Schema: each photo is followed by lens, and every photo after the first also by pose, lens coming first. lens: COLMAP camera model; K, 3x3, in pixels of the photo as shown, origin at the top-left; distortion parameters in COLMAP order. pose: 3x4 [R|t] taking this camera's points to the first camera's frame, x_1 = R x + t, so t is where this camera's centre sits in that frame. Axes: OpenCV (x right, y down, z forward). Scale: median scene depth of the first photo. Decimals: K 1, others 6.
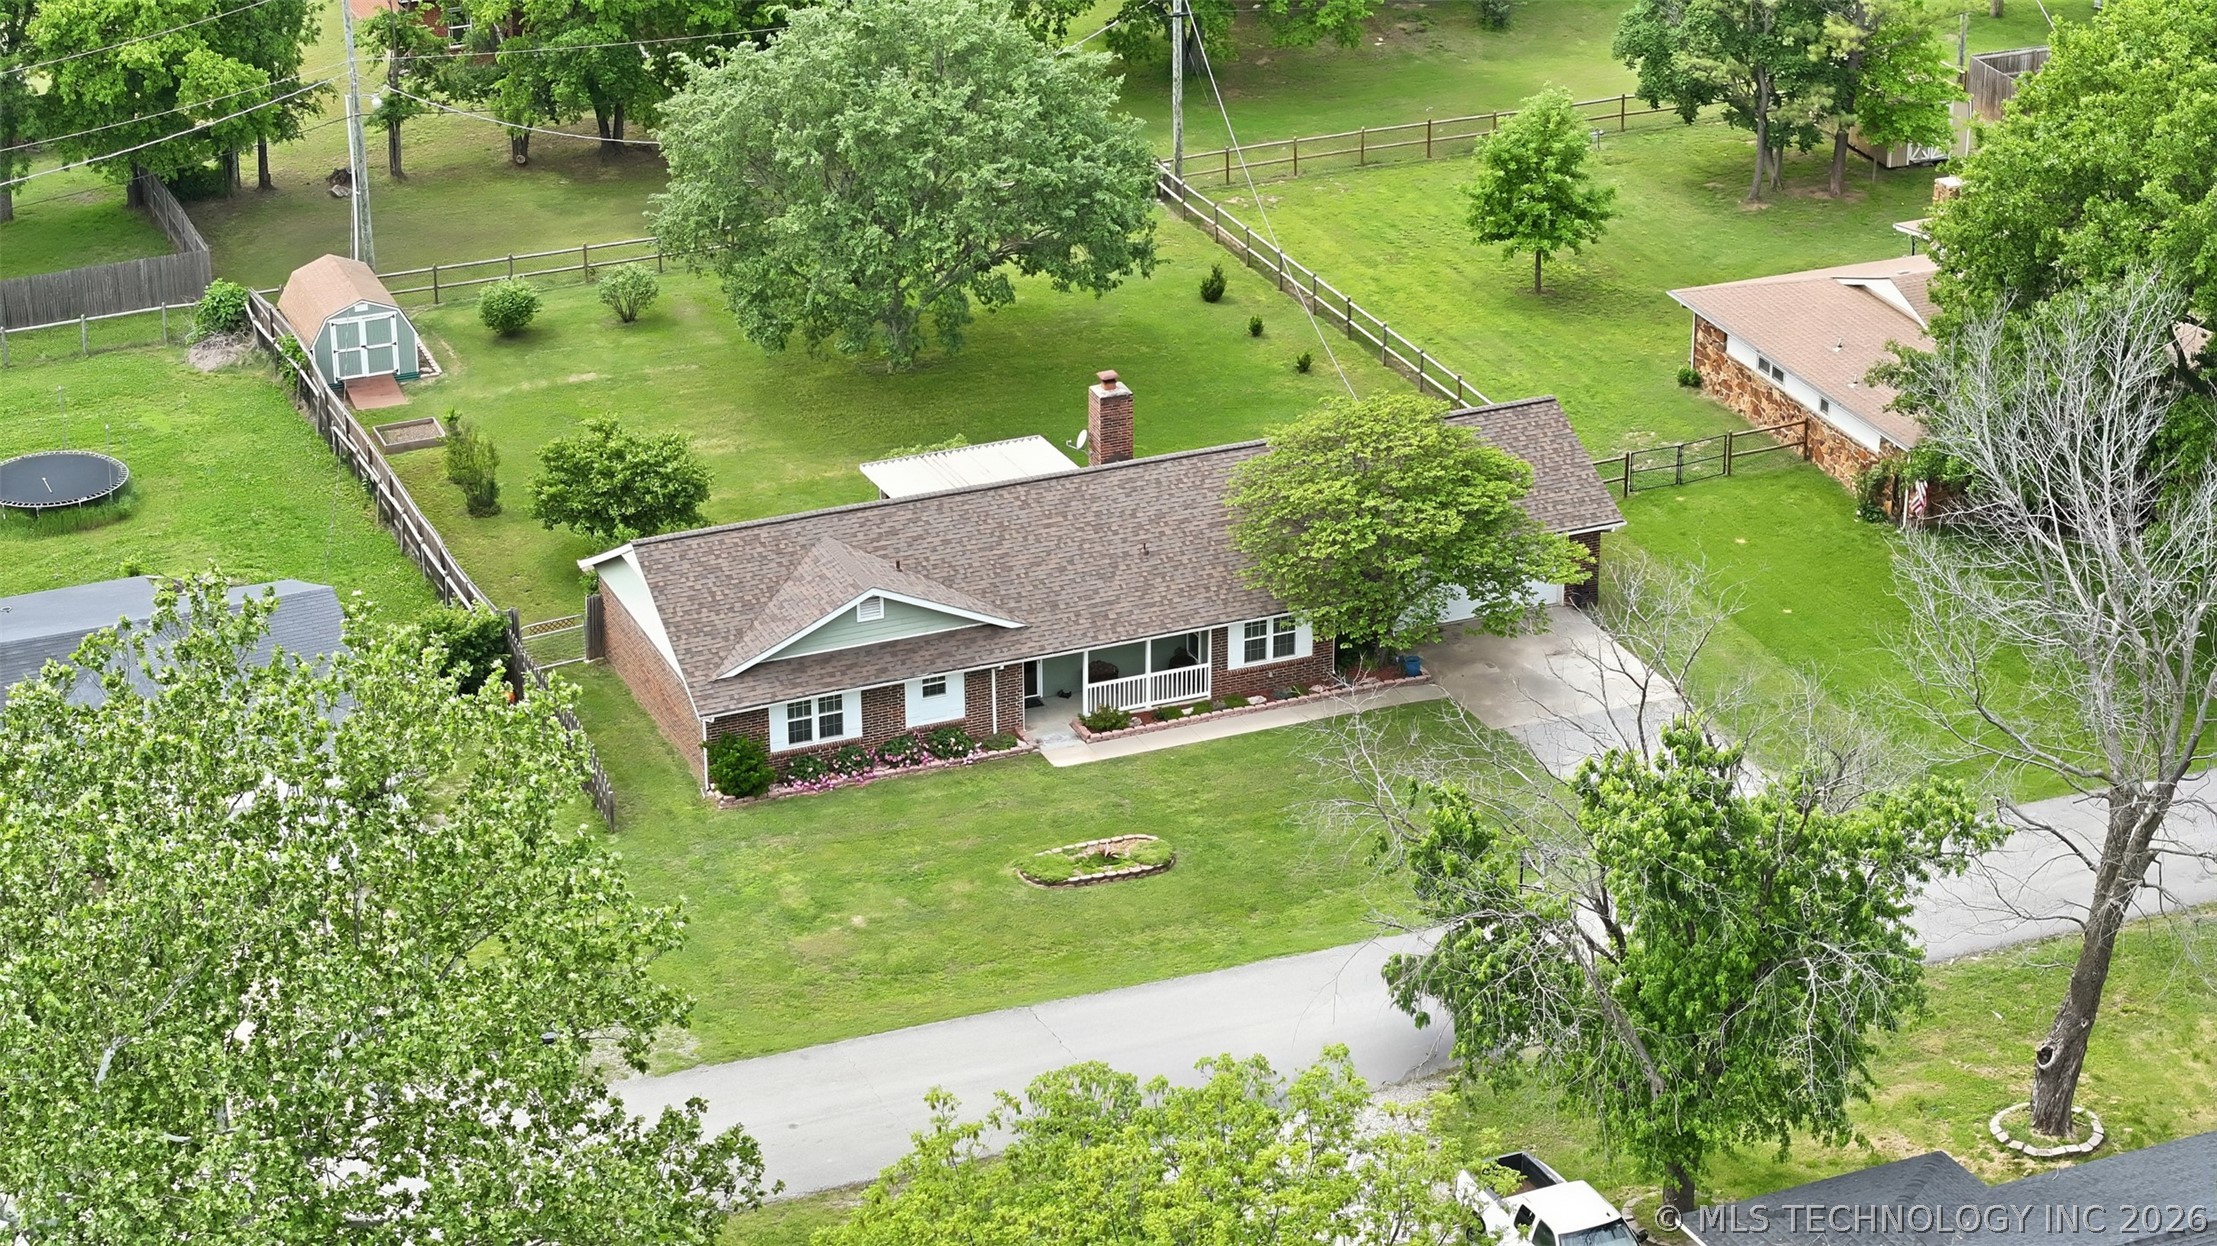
lens RADIAL K [[4429.3, 0, 1108.5], [0, 4429.3, 623.0], [0, 0, 1]] dist [-0.223779, -0.048128]
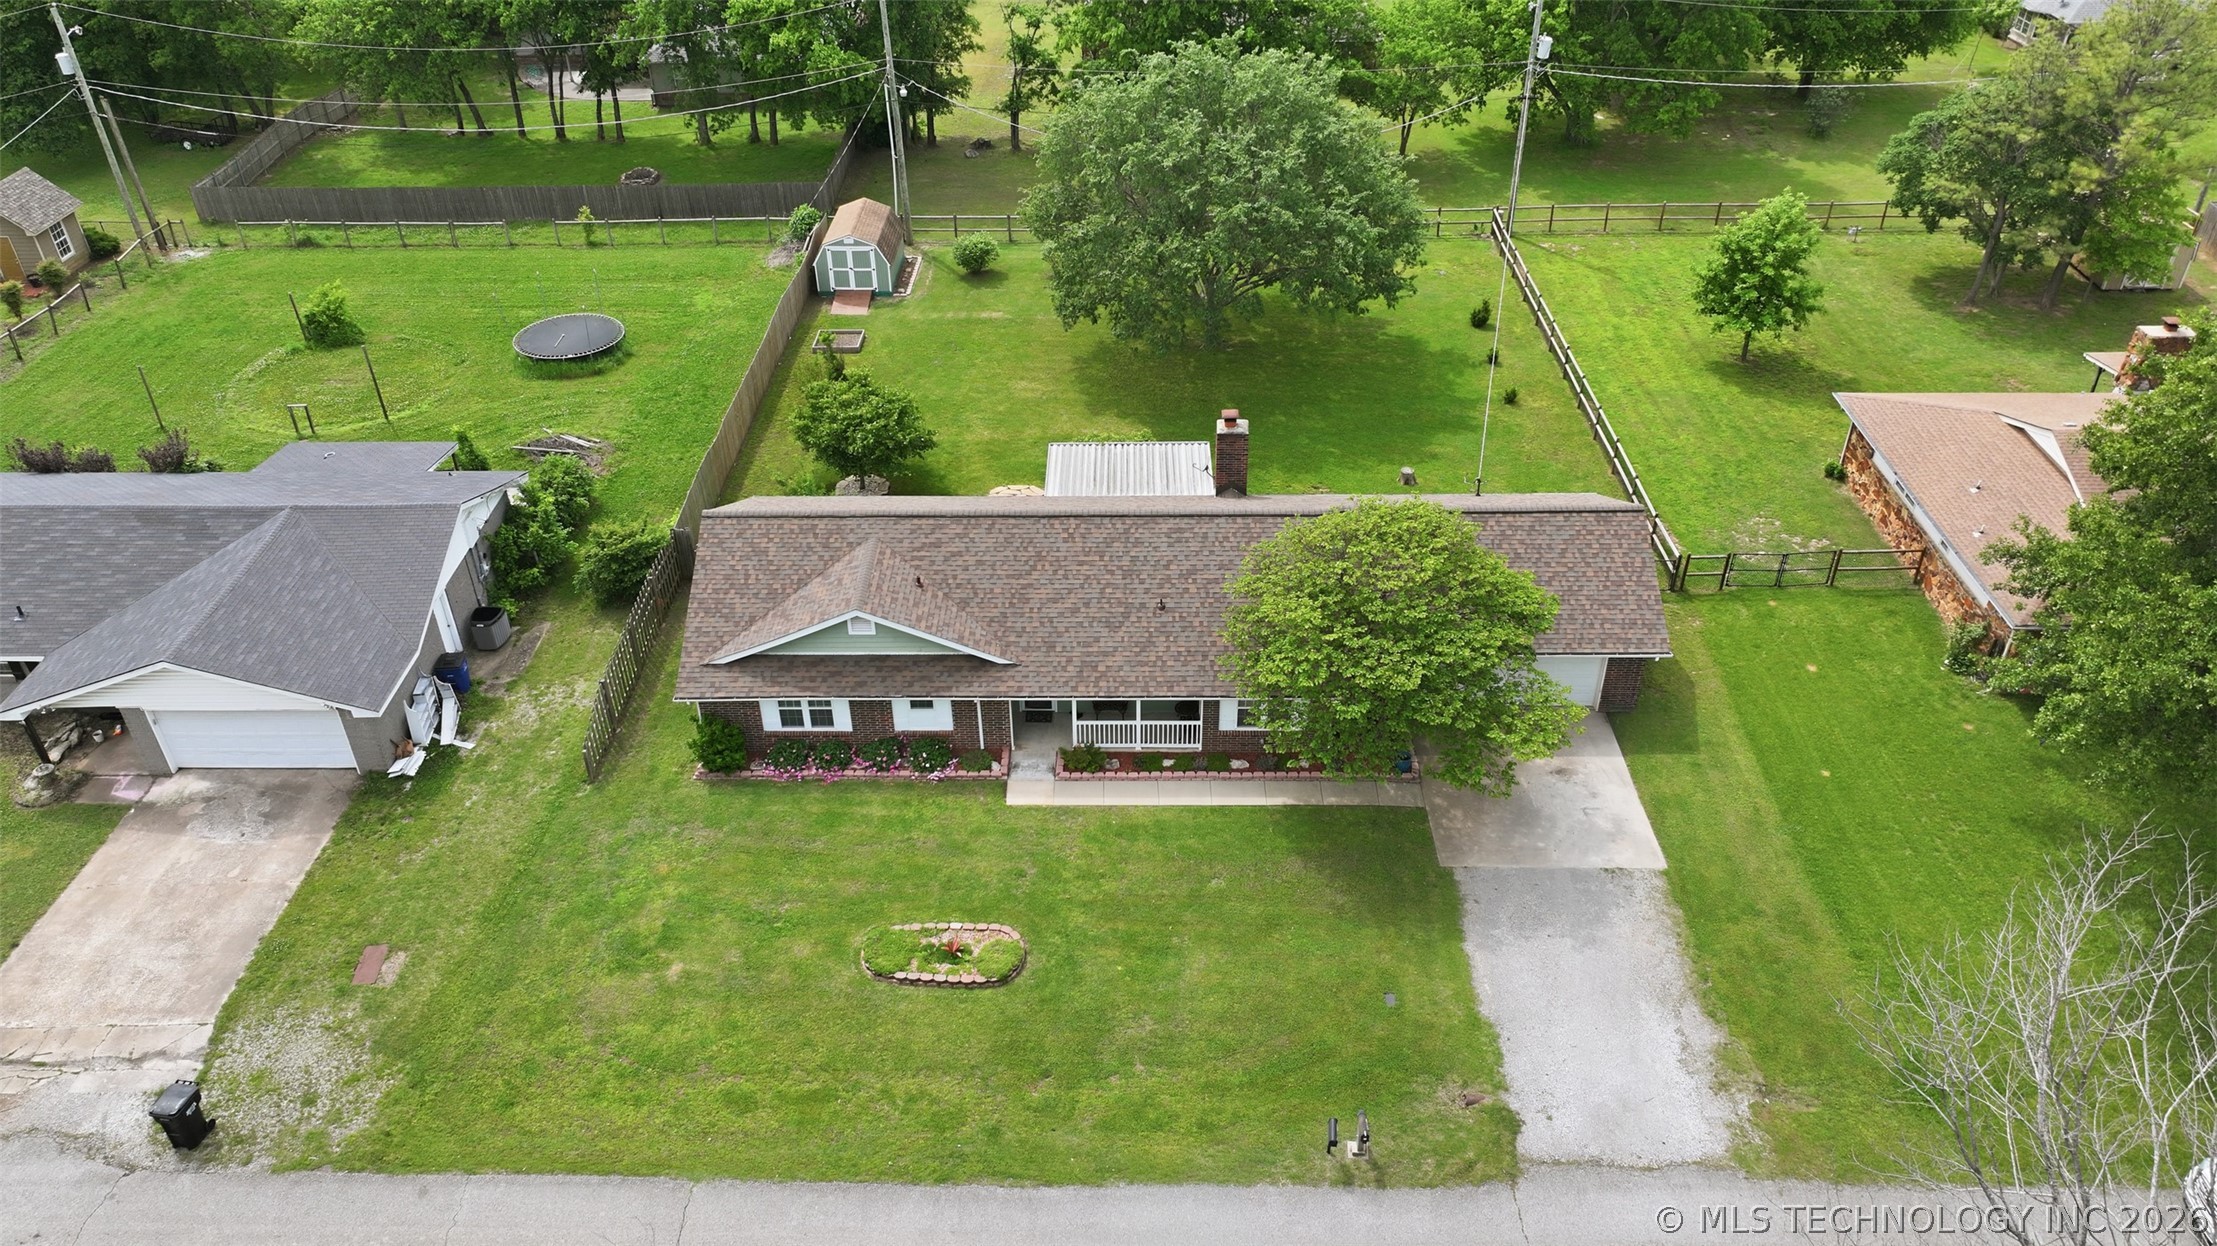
lens RADIAL K [[1576.6, 0, 1109.7], [0, 1576.6, 605.4], [0, 0, 1]] dist [-0.000892, 0.001983]
pose [[0.916396, 0.220178, -0.334274, 0.110396], [-0.154427, 0.964941, 0.212230, -0.084888], [0.369283, -0.142866, 0.918270, 0.586245]]
